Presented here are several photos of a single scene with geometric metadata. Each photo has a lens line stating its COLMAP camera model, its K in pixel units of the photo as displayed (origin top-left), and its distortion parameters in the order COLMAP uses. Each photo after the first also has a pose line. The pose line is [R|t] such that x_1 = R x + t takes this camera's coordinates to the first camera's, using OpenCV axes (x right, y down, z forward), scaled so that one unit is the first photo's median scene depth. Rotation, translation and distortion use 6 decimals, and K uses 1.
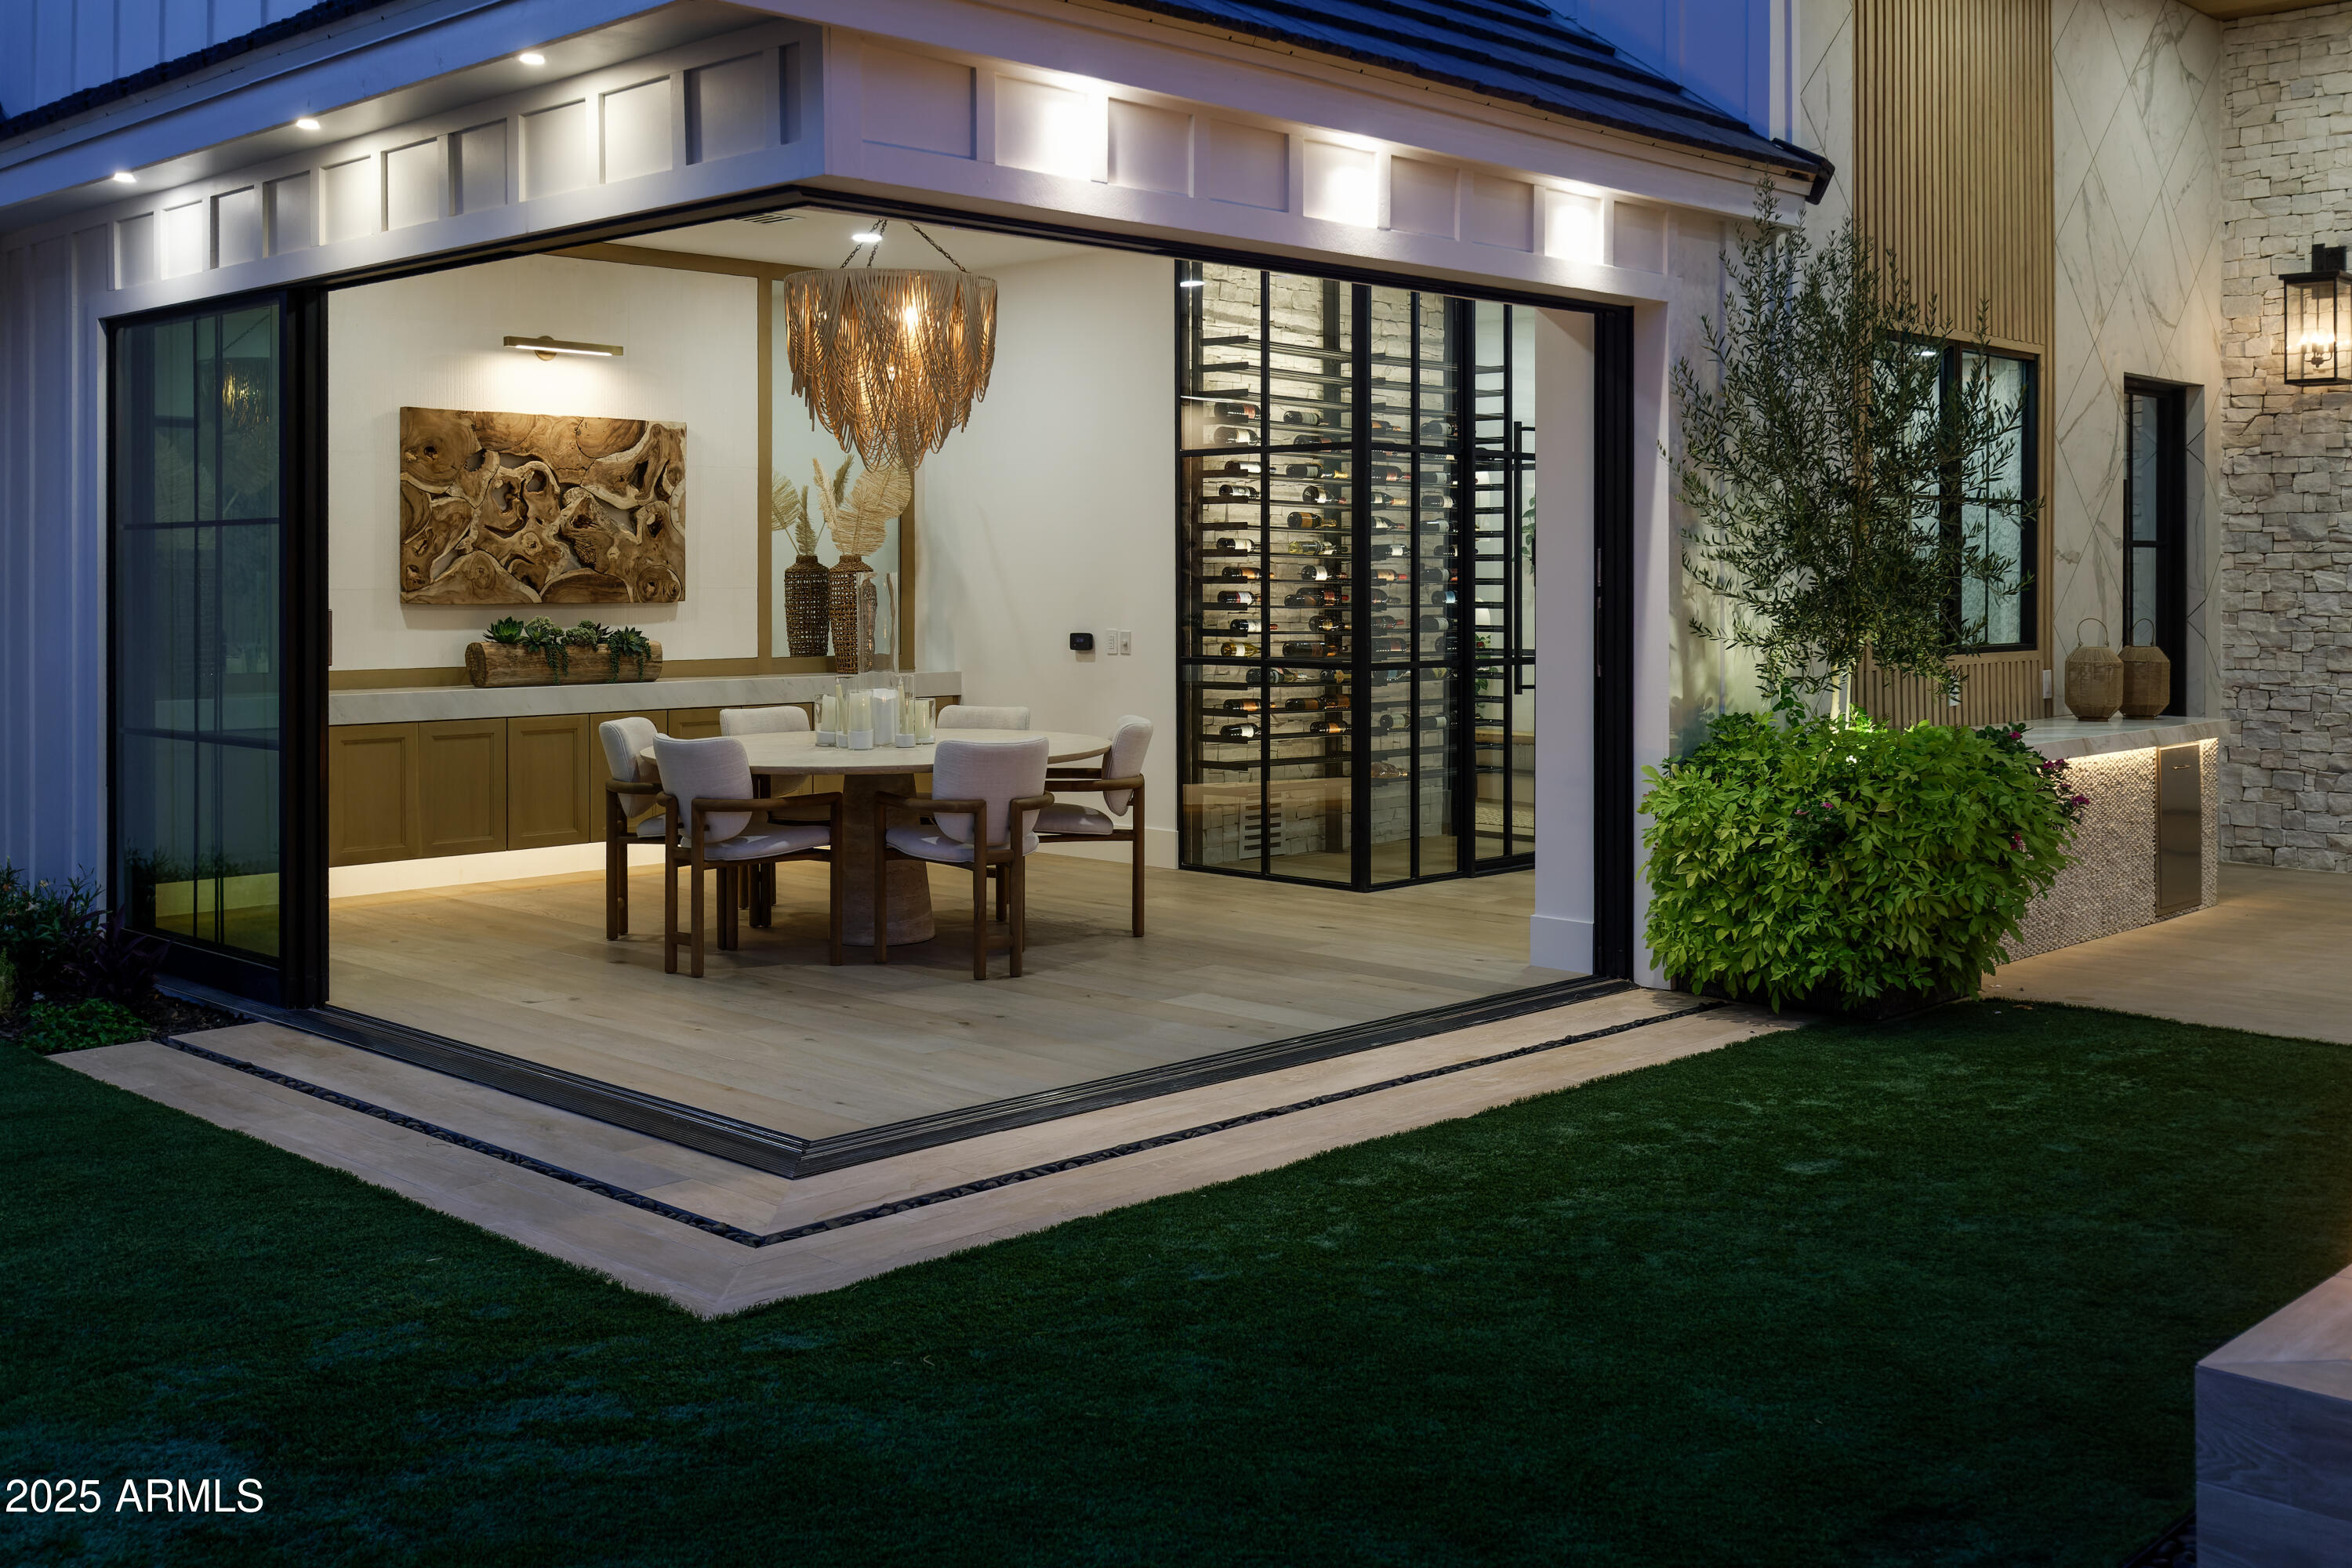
lens RADIAL K [[2323.6, 0, 1167.2], [0, 2323.6, 570.1], [0, 0, 1]] dist [0.002741, 0.000000]
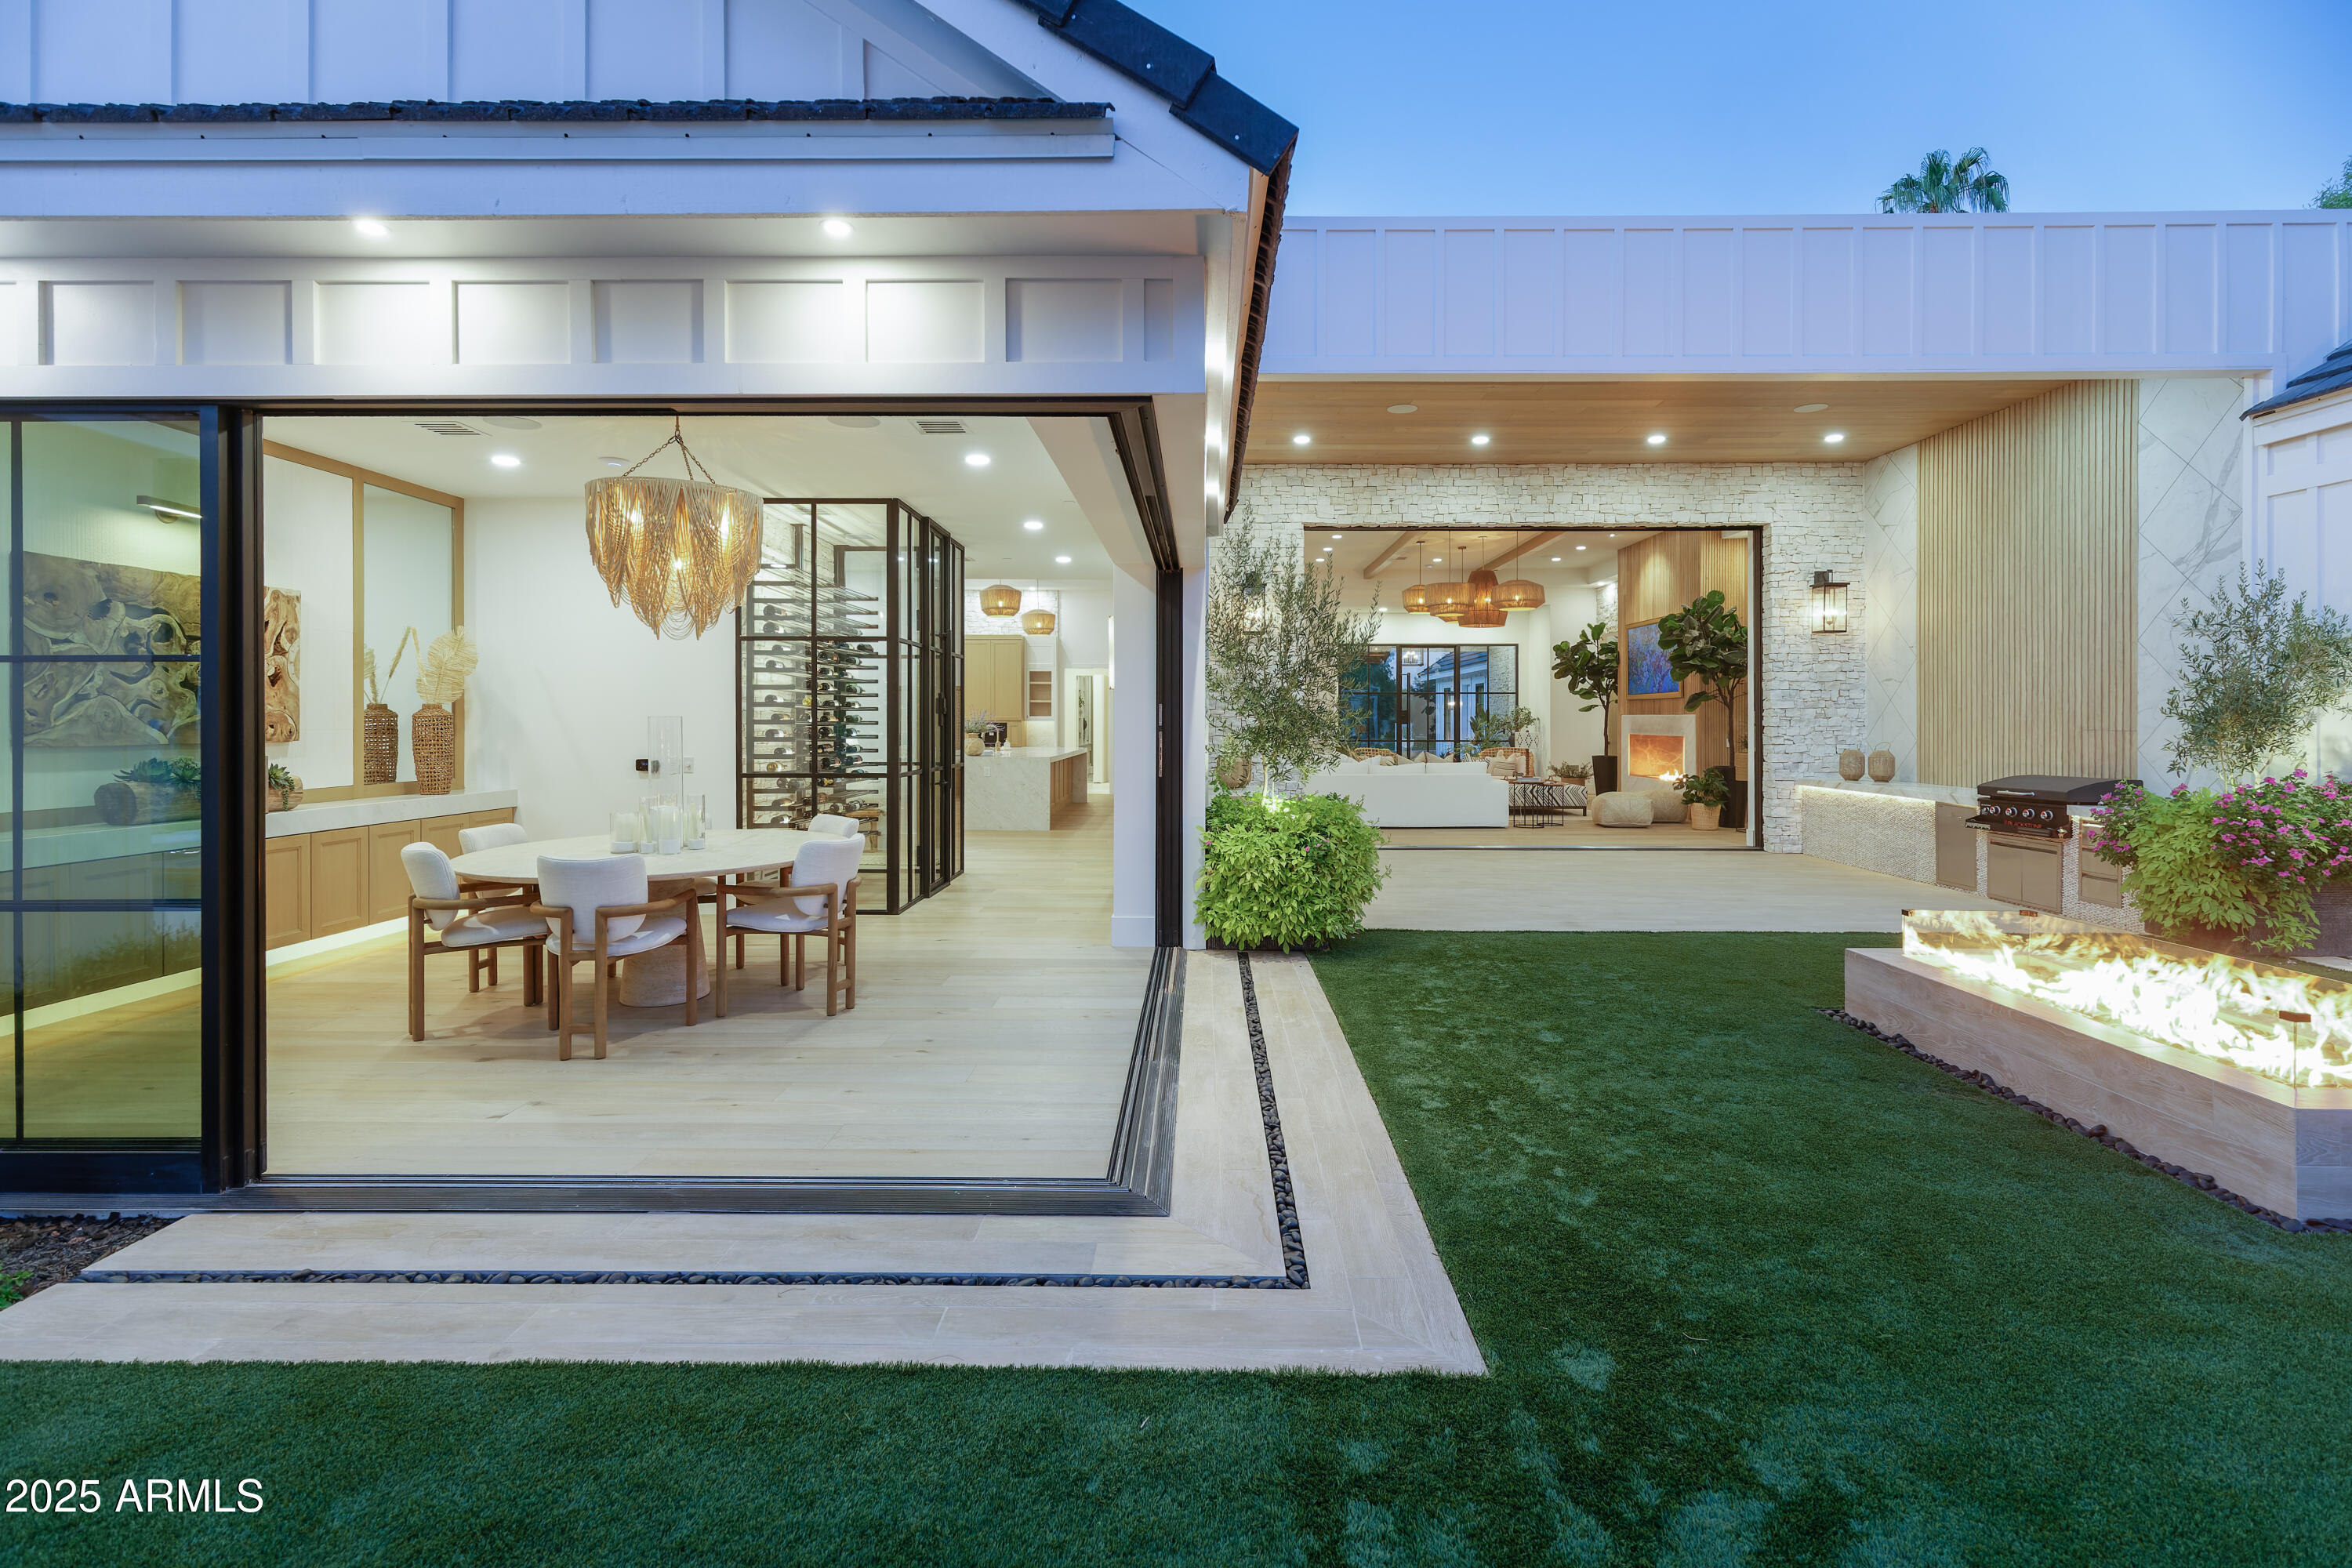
lens RADIAL K [[1086.0, 0, 1191.6], [0, 1086.0, 722.9], [0, 0, 1]] dist [0.004151, 0.001719]
pose [[0.723236, -0.001518, 0.690599, -0.283948], [-0.002054, 0.999988, 0.004350, 0.000890], [-0.690598, -0.004565, 0.723225, 0.304053]]
